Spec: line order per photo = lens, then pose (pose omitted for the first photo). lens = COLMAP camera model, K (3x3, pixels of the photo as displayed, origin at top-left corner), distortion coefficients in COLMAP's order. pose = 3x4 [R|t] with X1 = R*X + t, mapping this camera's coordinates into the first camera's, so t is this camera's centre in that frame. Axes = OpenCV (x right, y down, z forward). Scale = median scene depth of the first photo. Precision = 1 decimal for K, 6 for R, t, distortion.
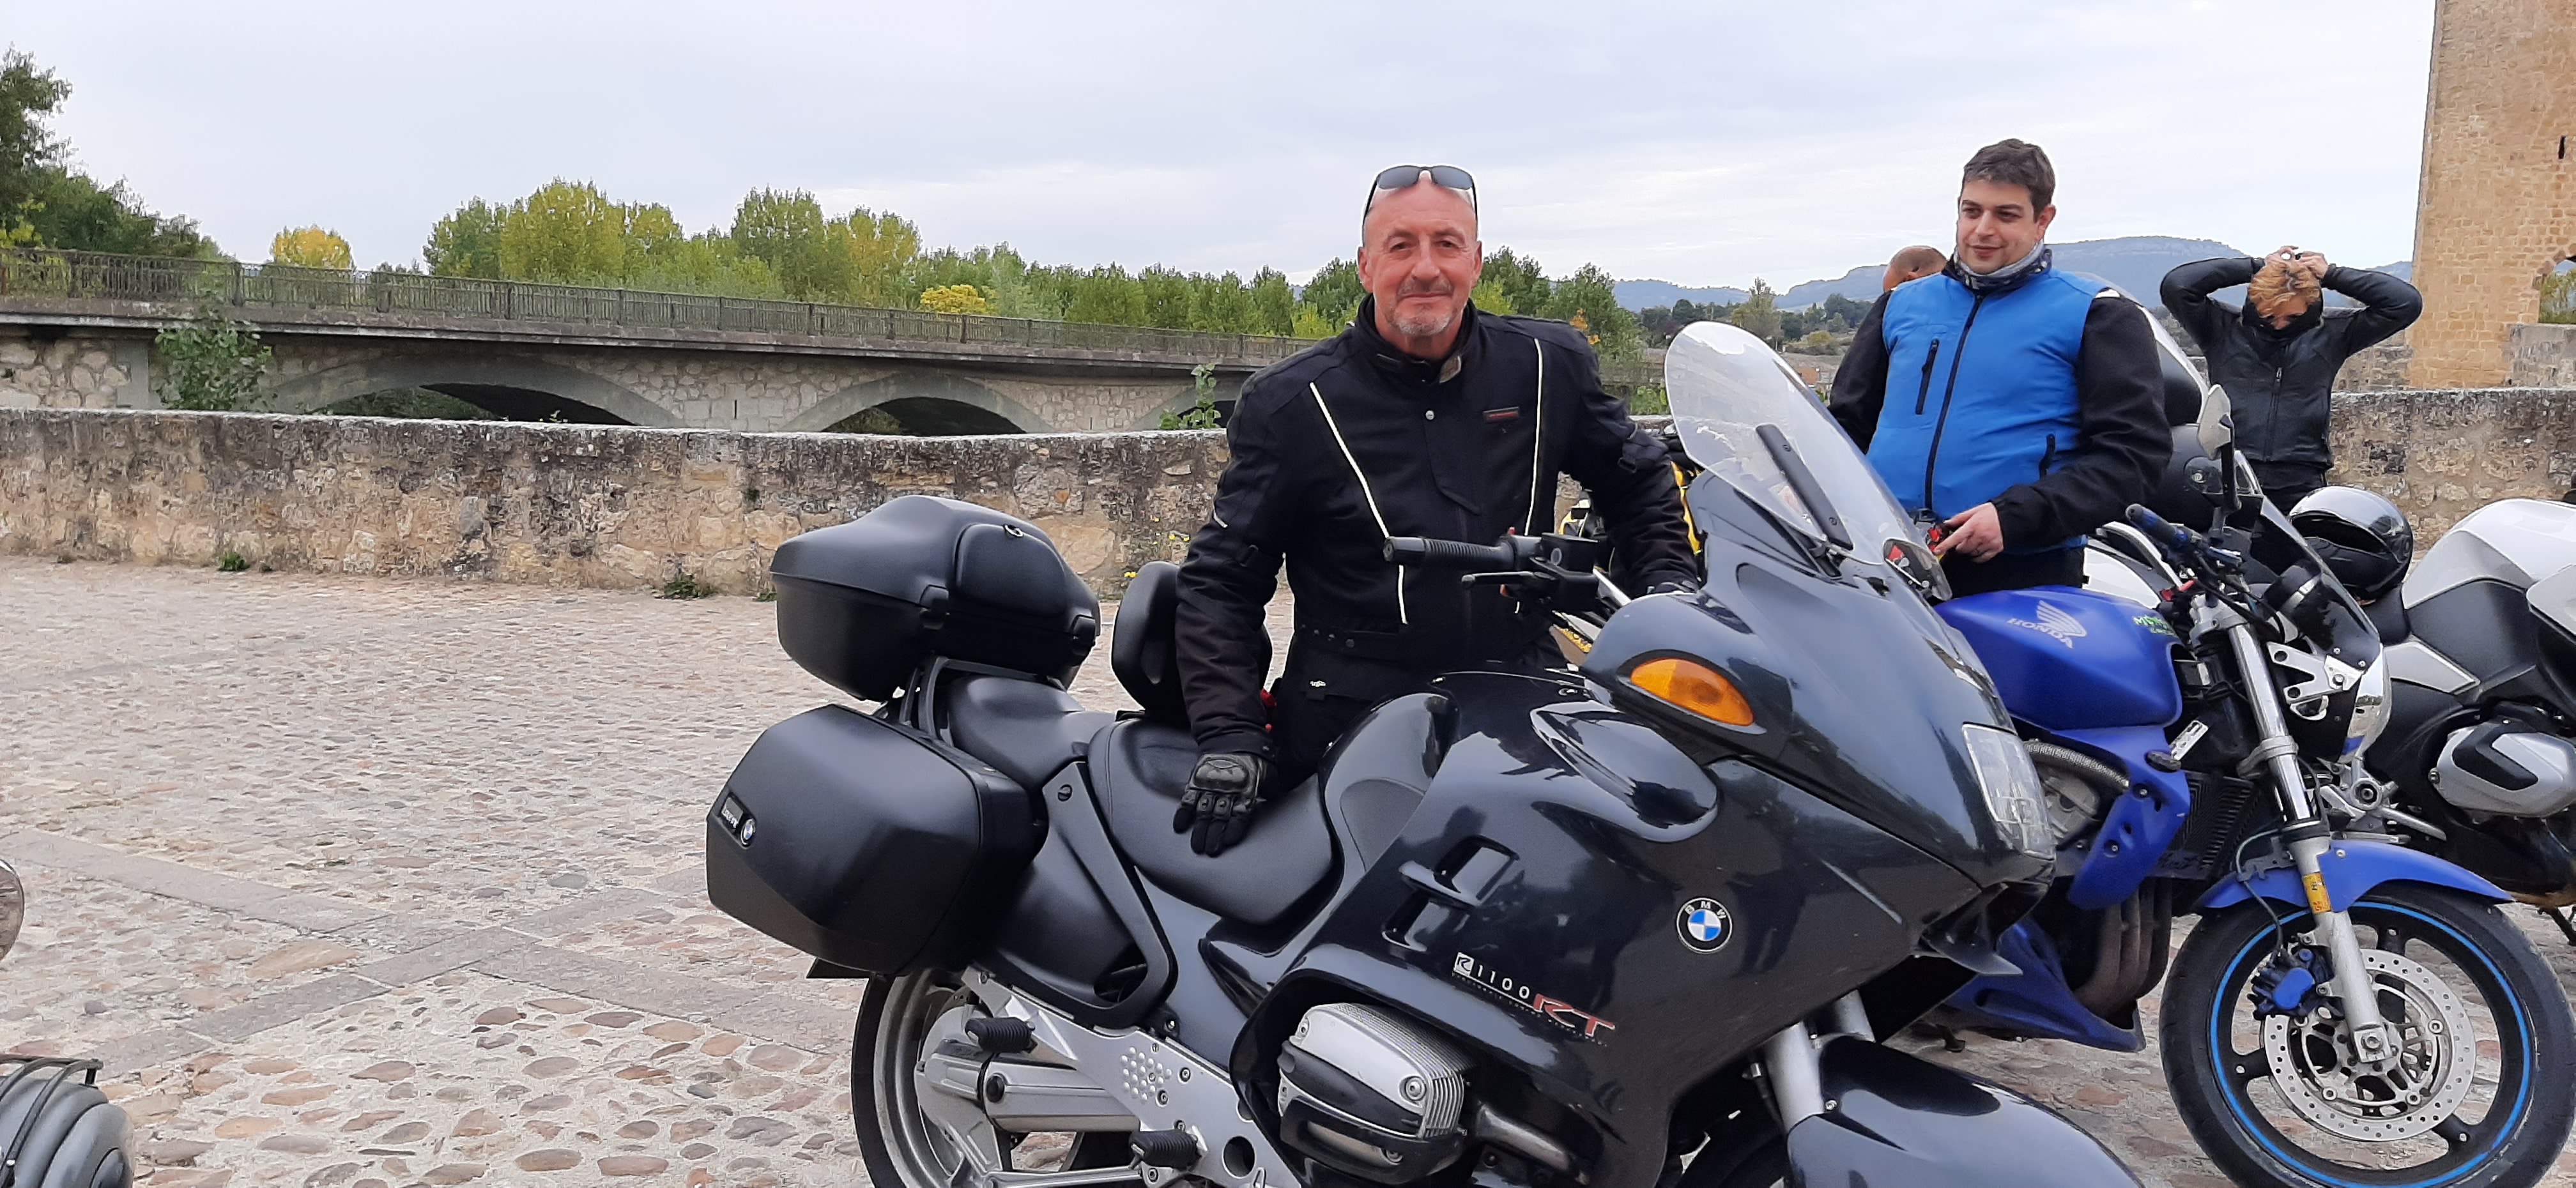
lens RADIAL K [[1979.9, 0, 1286.2], [0, 1979.9, 612.2], [0, 0, 1]] dist [0.089207, -0.158342]
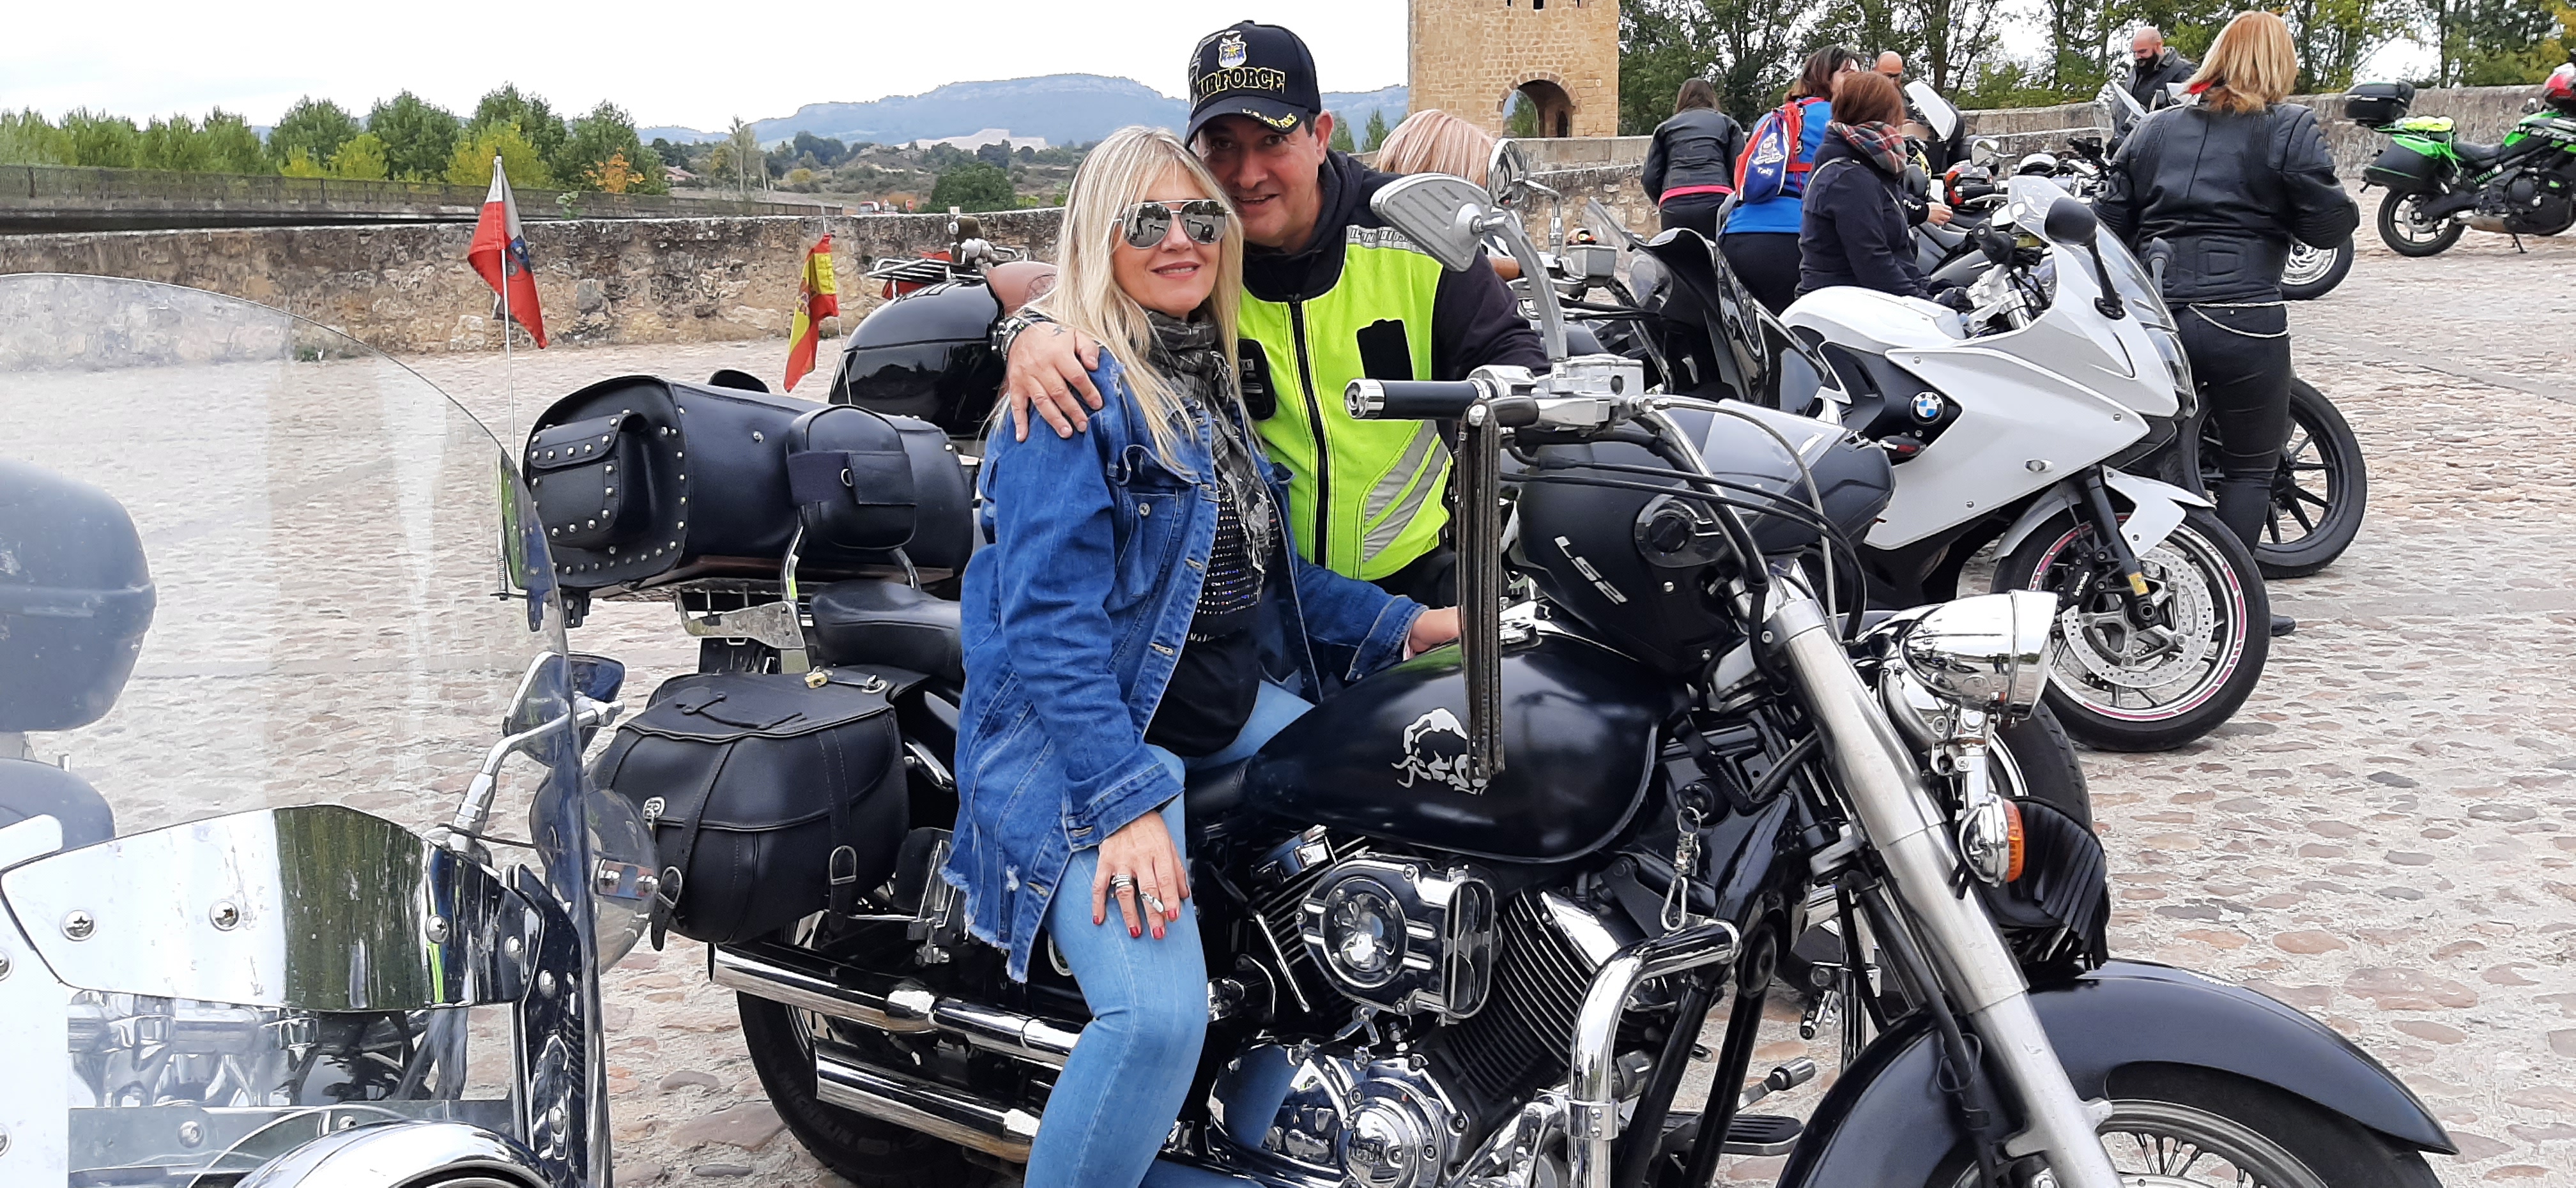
lens RADIAL K [[1979.9, 0, 1289.3], [0, 1979.9, 611.6], [0, 0, 1]] dist [0.089207, -0.158342]
pose [[0.873867, -0.133478, 0.467482, -0.169762], [0.097044, 0.990112, 0.101297, 0.017589], [-0.476380, -0.043153, 0.878180, -0.090410]]
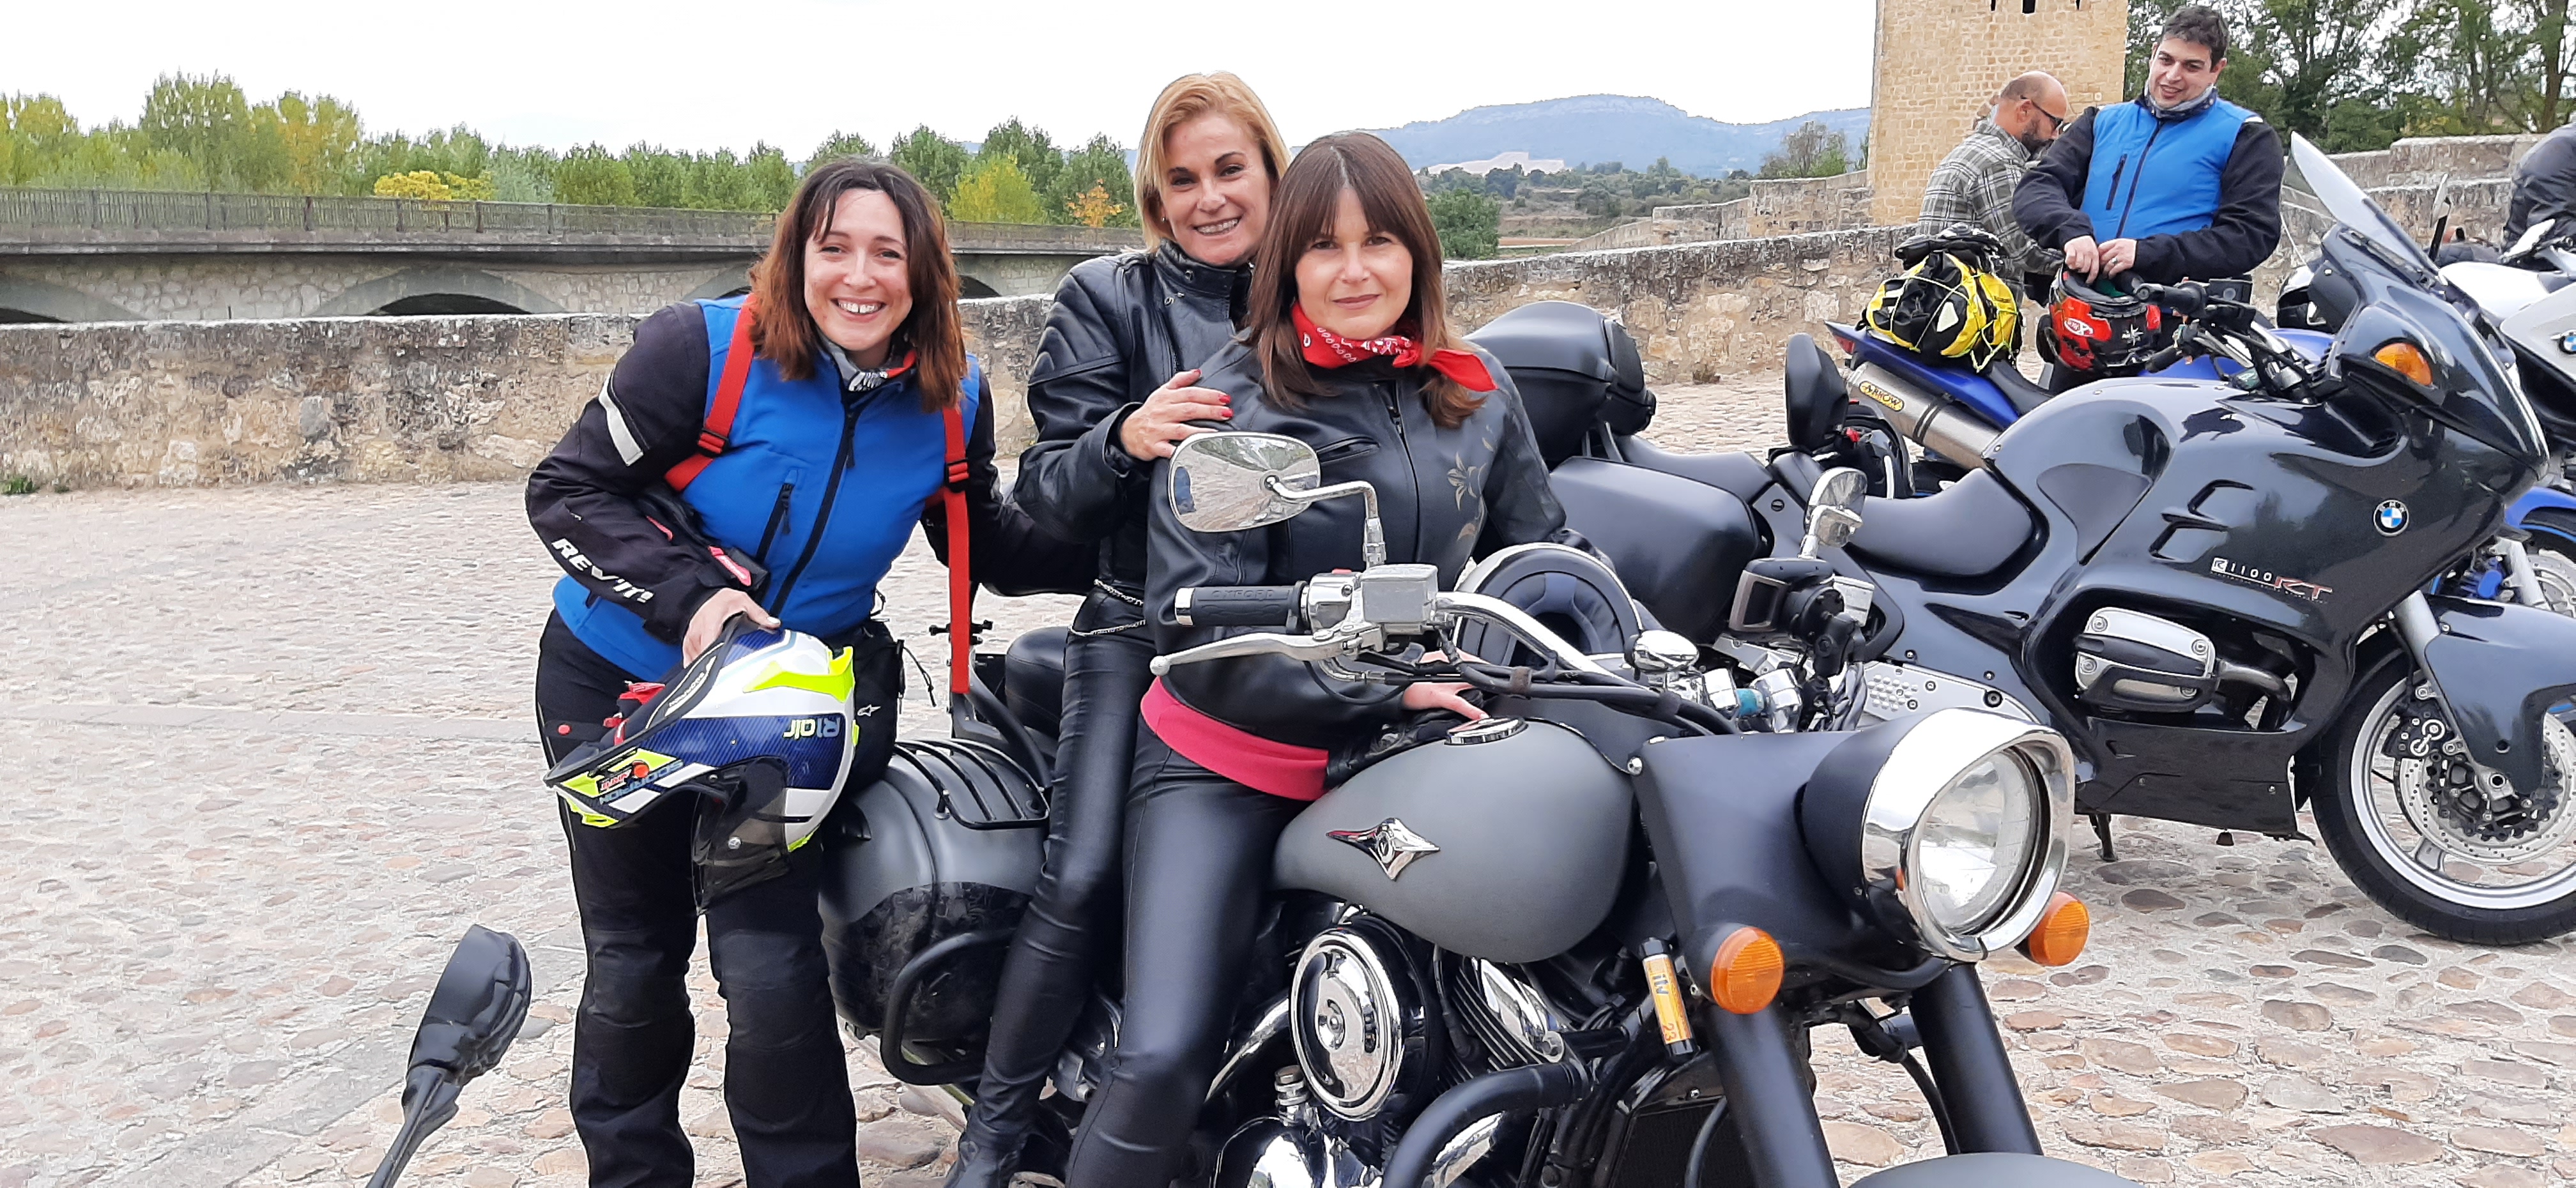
lens RADIAL K [[1979.9, 0, 1288.8], [0, 1979.9, 628.3], [0, 0, 1]] dist [0.089207, -0.158342]
pose [[0.967775, -0.086226, 0.236595, -0.050122], [0.069542, 0.994525, 0.077995, 0.002915], [-0.242025, -0.059028, 0.968473, -0.016367]]
